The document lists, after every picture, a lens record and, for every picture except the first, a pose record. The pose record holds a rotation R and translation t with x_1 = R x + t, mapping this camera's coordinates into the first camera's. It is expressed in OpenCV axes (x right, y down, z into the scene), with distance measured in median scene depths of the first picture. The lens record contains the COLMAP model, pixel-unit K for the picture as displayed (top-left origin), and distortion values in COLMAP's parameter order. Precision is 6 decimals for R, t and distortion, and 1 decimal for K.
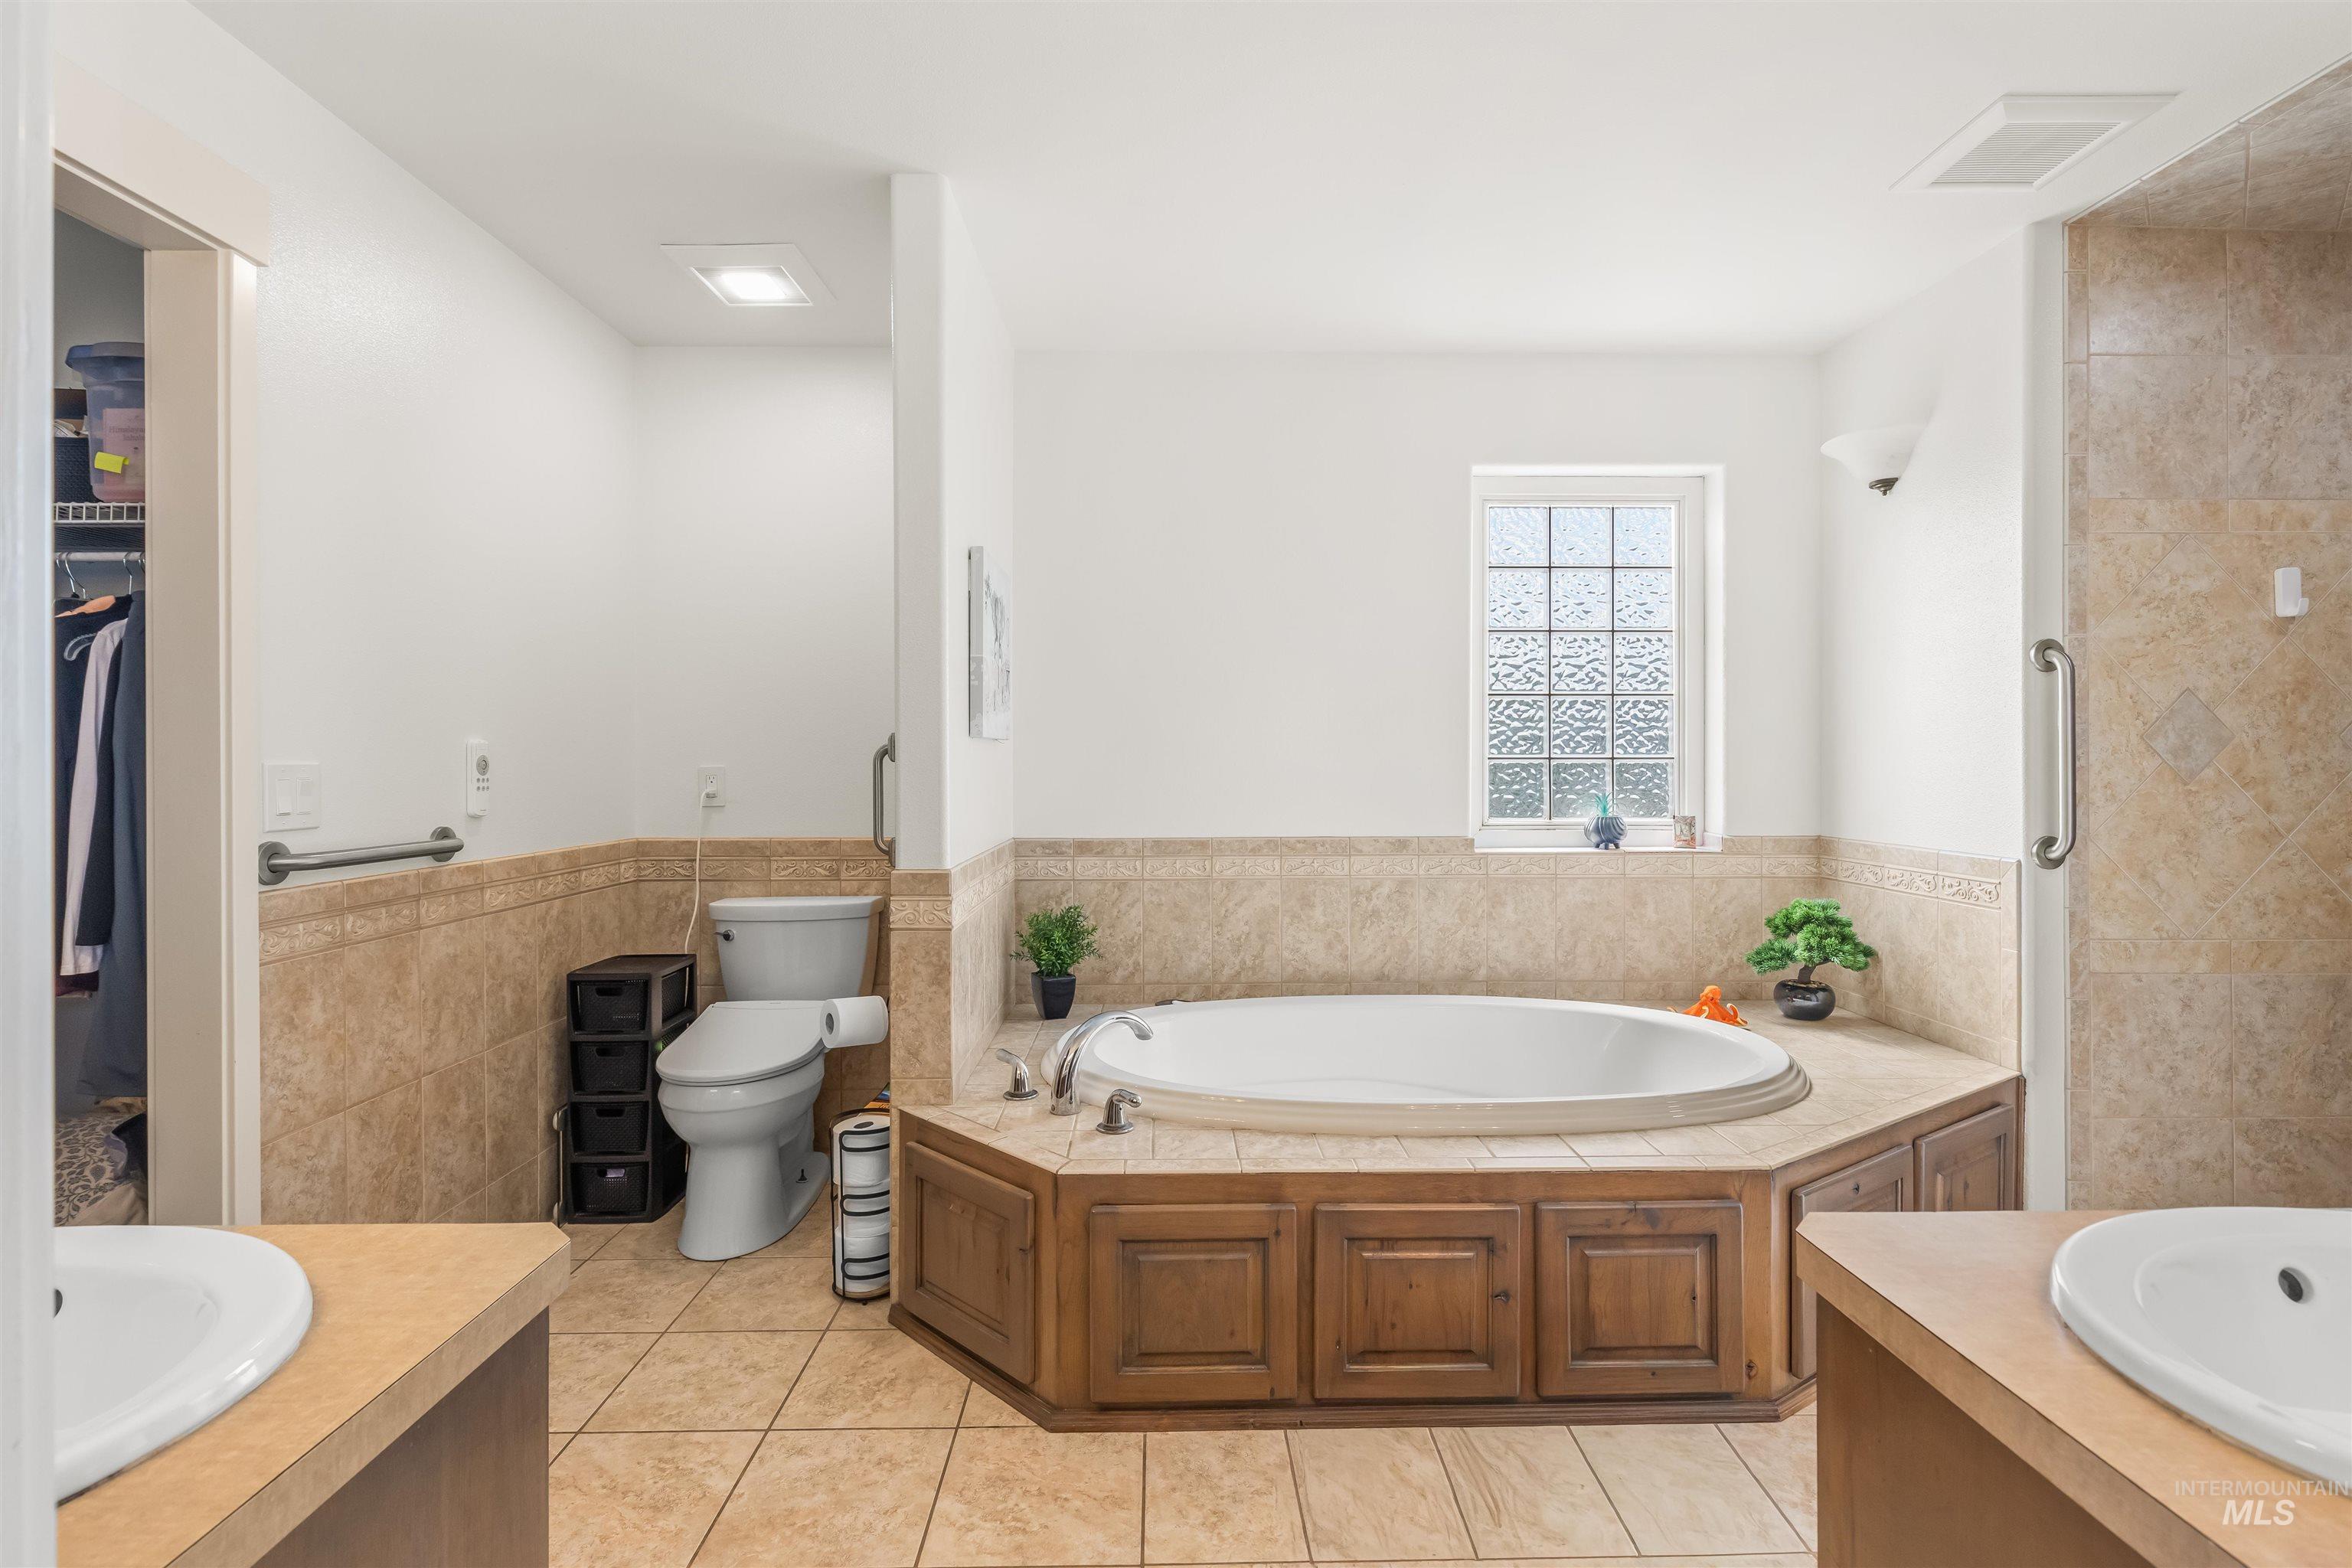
lens RADIAL K [[1076.8, 0, 1177.5], [0, 1076.8, 769.8], [0, 0, 1]] dist [0.000682, -0.001021]
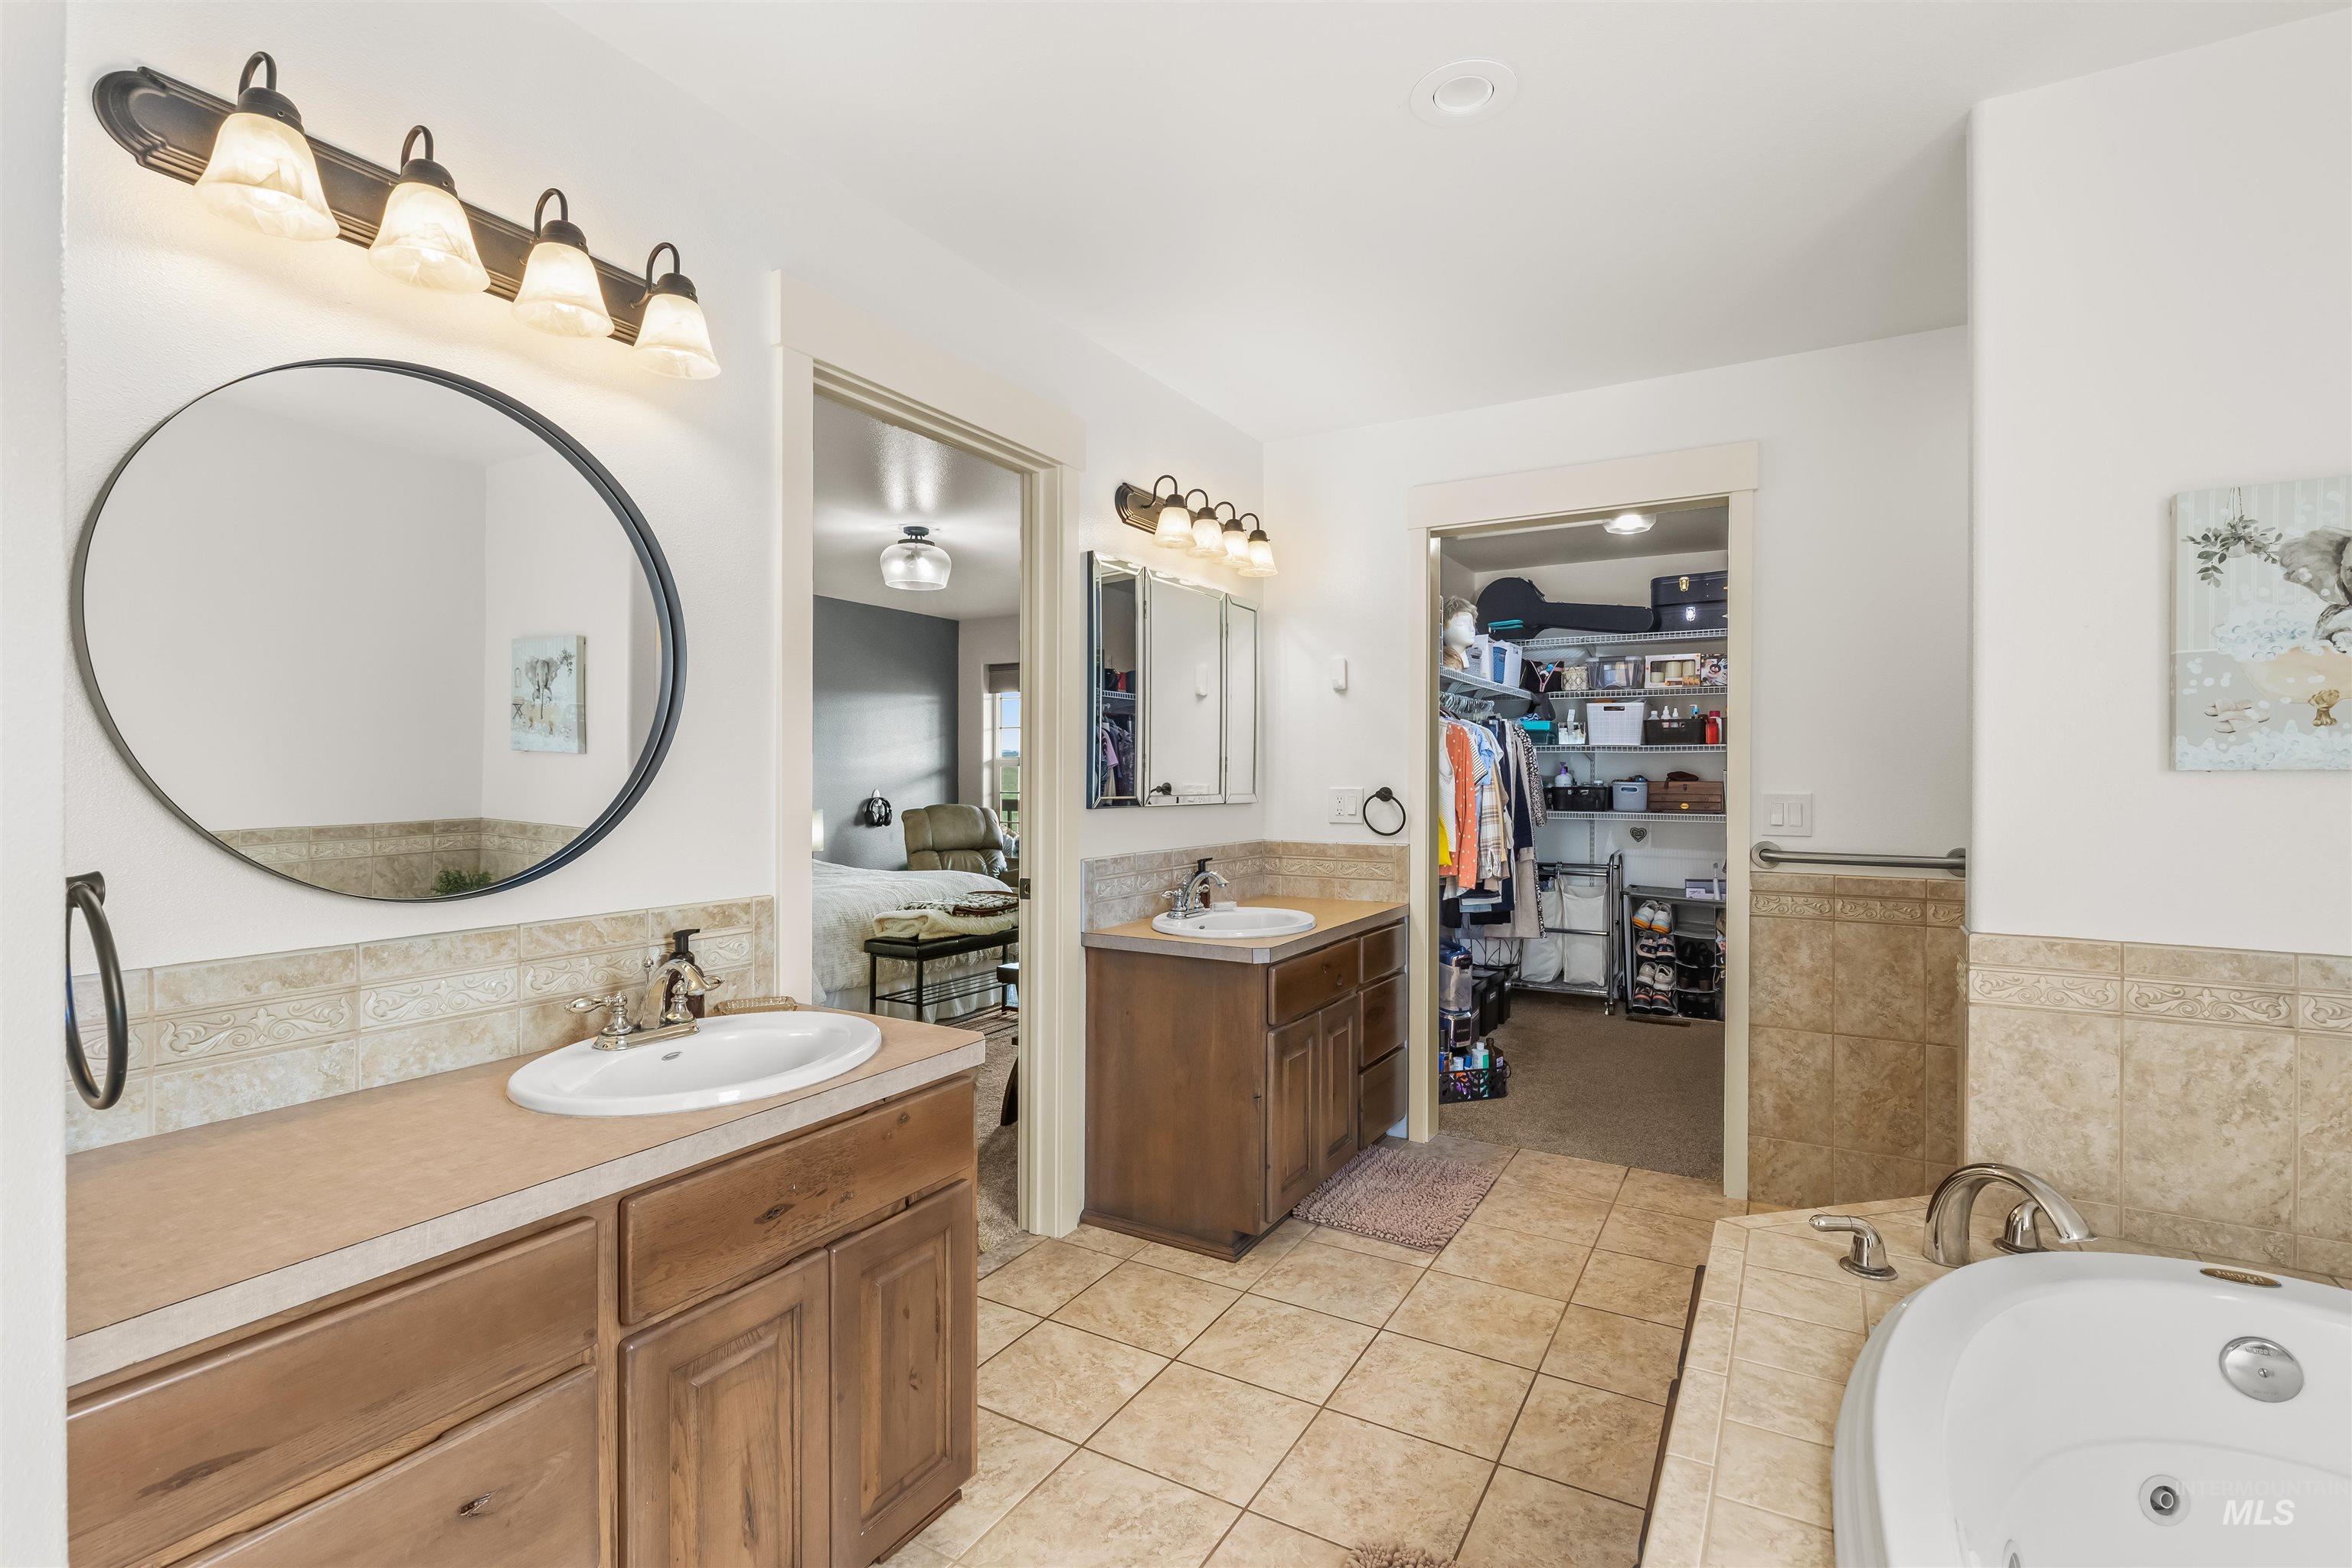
lens RADIAL K [[1076.8, 0, 1177.5], [0, 1076.8, 769.8], [0, 0, 1]] dist [0.000682, -0.001021]
pose [[-0.519191, 0.003634, -0.854651, 0.907617], [-0.003419, 0.999974, 0.006329, -0.044176], [0.854652, 0.006207, -0.519165, 0.986703]]
